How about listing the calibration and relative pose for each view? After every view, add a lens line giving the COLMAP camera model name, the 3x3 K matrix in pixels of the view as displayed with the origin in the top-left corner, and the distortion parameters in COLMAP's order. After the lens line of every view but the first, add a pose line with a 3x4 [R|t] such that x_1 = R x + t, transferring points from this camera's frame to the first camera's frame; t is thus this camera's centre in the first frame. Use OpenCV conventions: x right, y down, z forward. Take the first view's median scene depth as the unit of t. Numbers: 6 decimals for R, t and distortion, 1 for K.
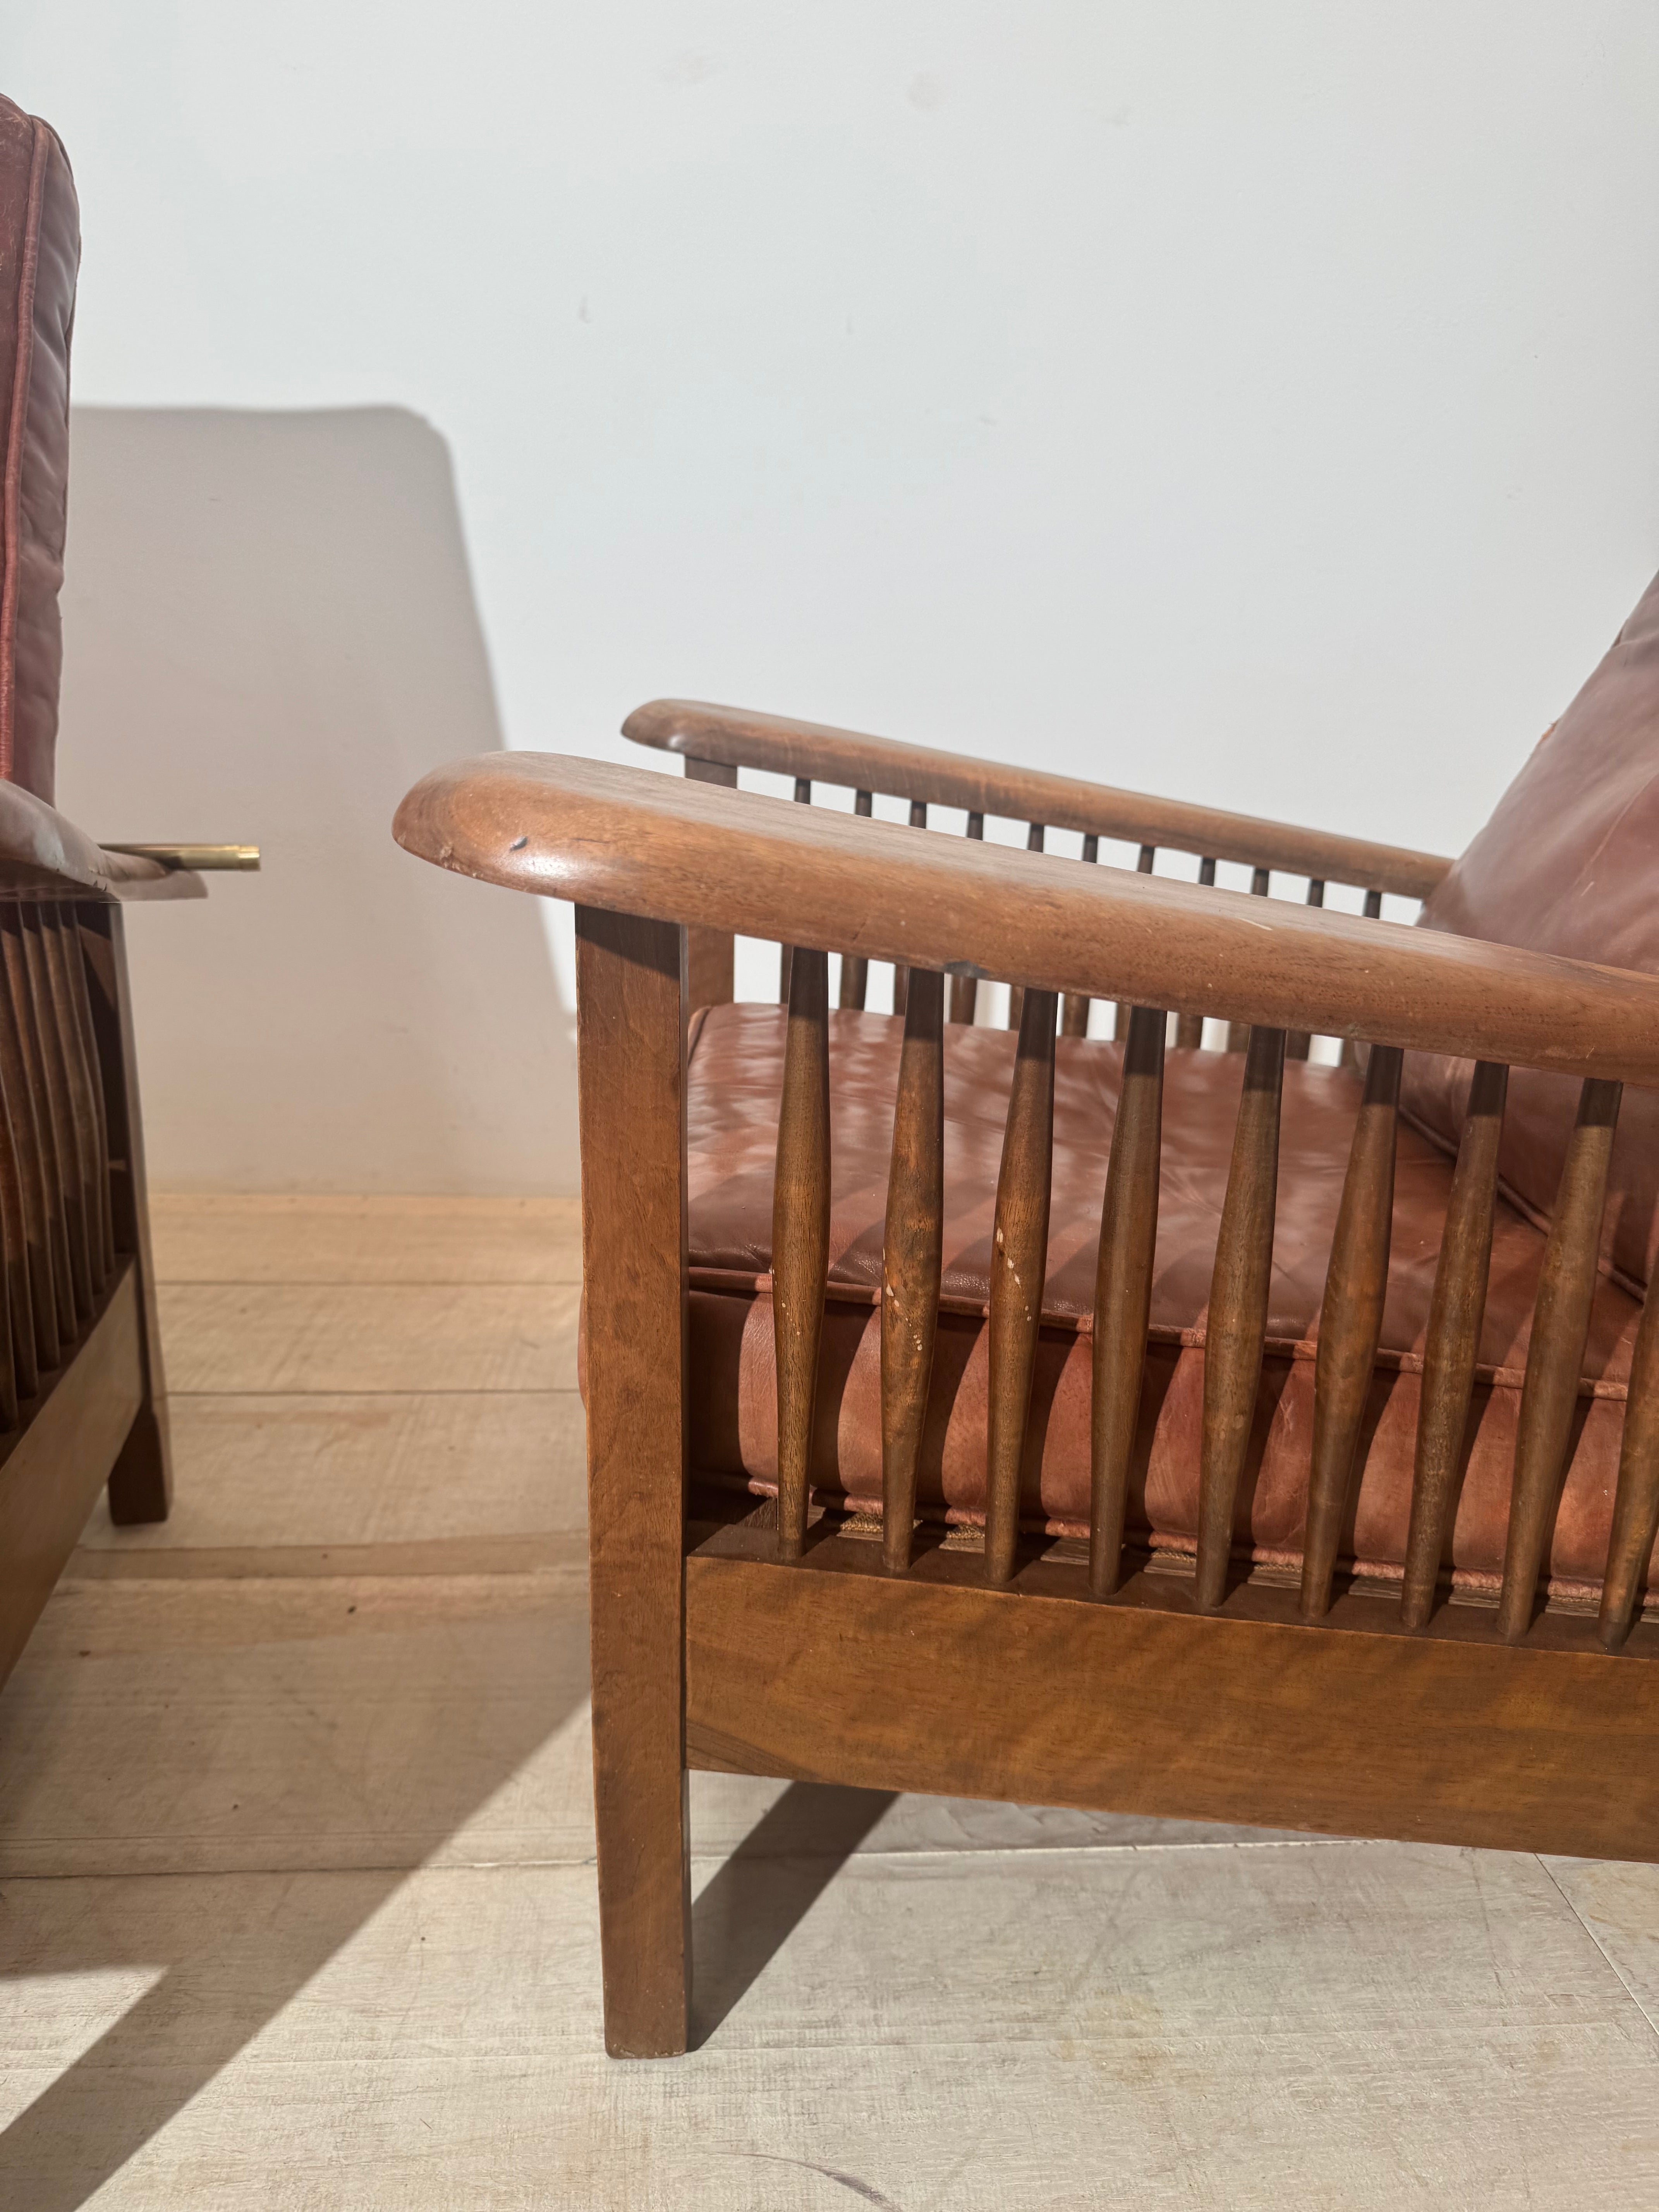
lens RADIAL K [[1603.9, 0, 829.9], [0, 1603.9, 1115.9], [0, 0, 1]] dist [0.023556, -0.031546]
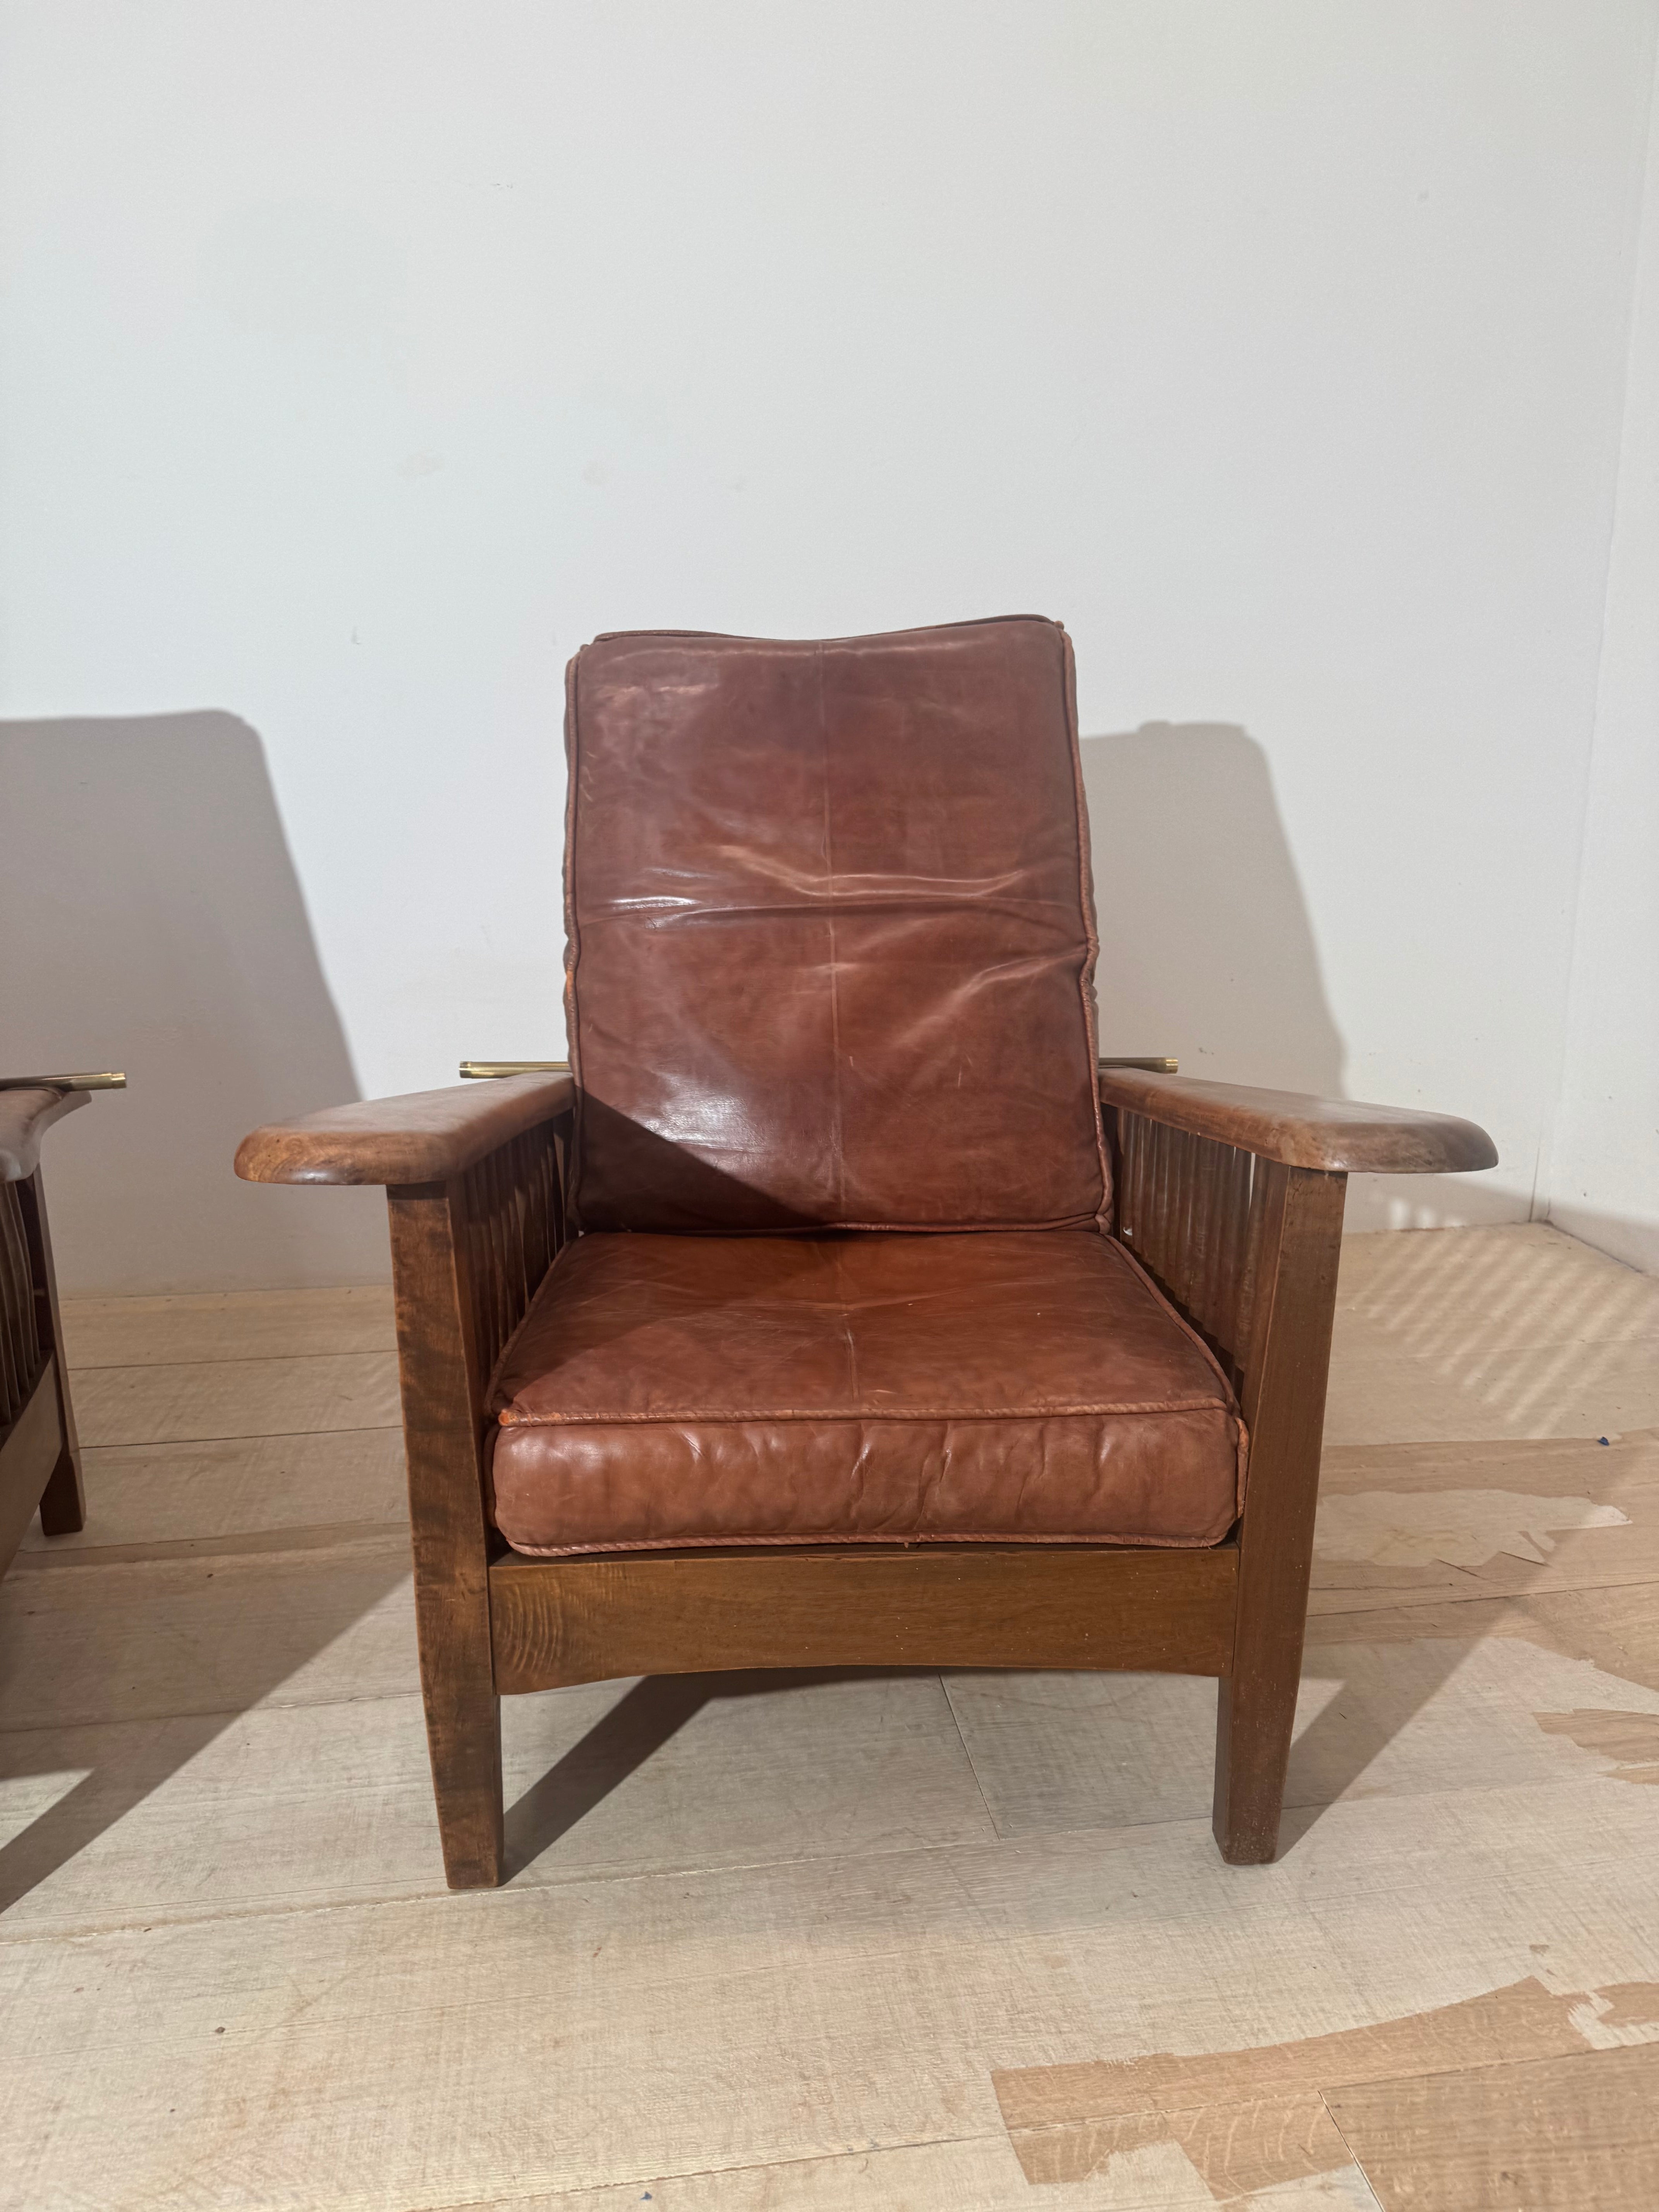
lens RADIAL K [[1603.9, 0, 825.7], [0, 1603.9, 1125.2], [0, 0, 1]] dist [0.023556, -0.031546]
pose [[0.997091, -0.054257, 0.053529, 0.311802], [0.055602, 0.998165, -0.023974, -0.067406], [-0.052130, 0.026881, 0.998278, -0.775100]]
